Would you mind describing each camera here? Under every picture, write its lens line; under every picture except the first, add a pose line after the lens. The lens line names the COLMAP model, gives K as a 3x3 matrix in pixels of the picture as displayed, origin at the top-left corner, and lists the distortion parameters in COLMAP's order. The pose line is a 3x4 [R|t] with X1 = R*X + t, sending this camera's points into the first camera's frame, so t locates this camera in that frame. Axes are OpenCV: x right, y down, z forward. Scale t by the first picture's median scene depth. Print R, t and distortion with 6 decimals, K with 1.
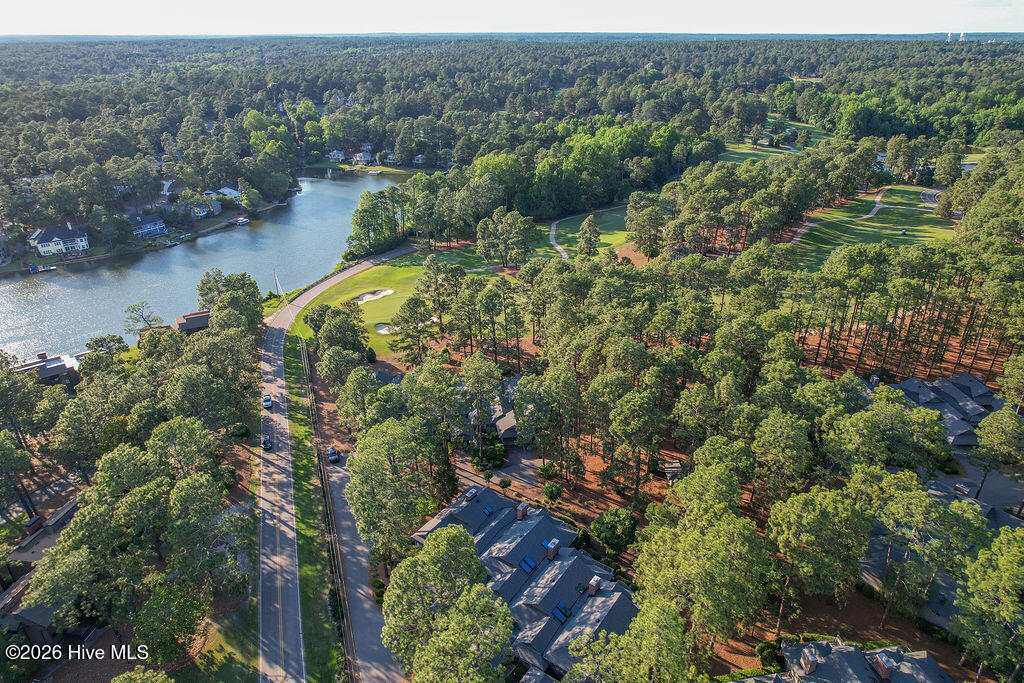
lens RADIAL K [[663.9, 0, 515.6], [0, 663.9, 340.9], [0, 0, 1]] dist [-0.022736, 0.004349]
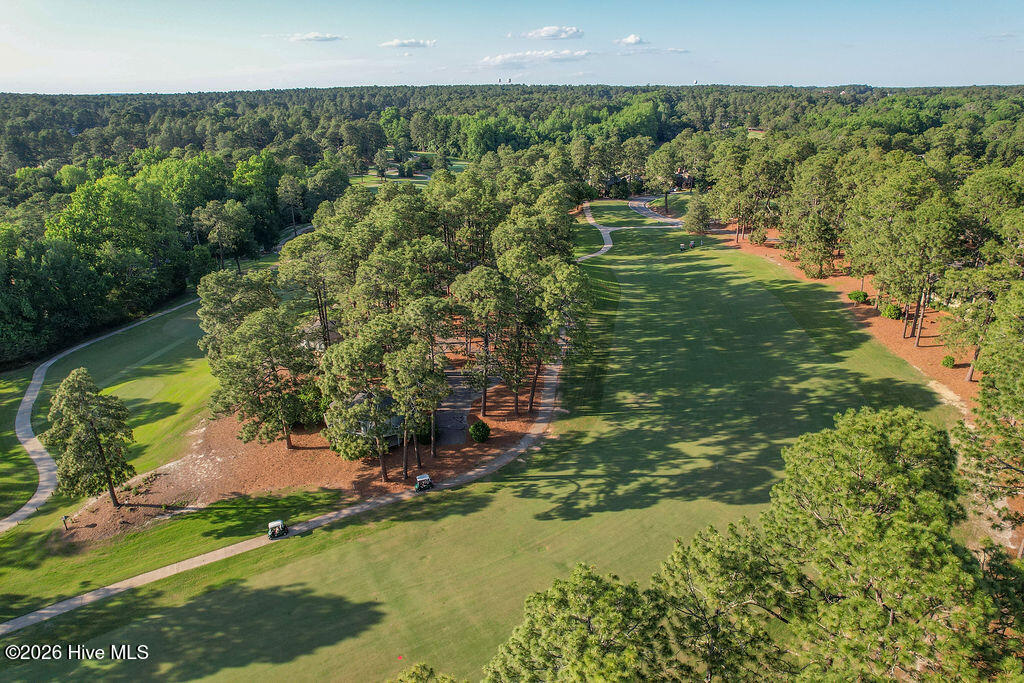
lens RADIAL K [[663.9, 0, 510.9], [0, 663.9, 336.7], [0, 0, 1]] dist [-0.022736, 0.004349]
pose [[0.838136, -0.207070, 0.504629, 0.082469], [0.248316, 0.968563, -0.014985, -0.092228], [-0.485662, 0.137867, 0.863206, 0.387387]]
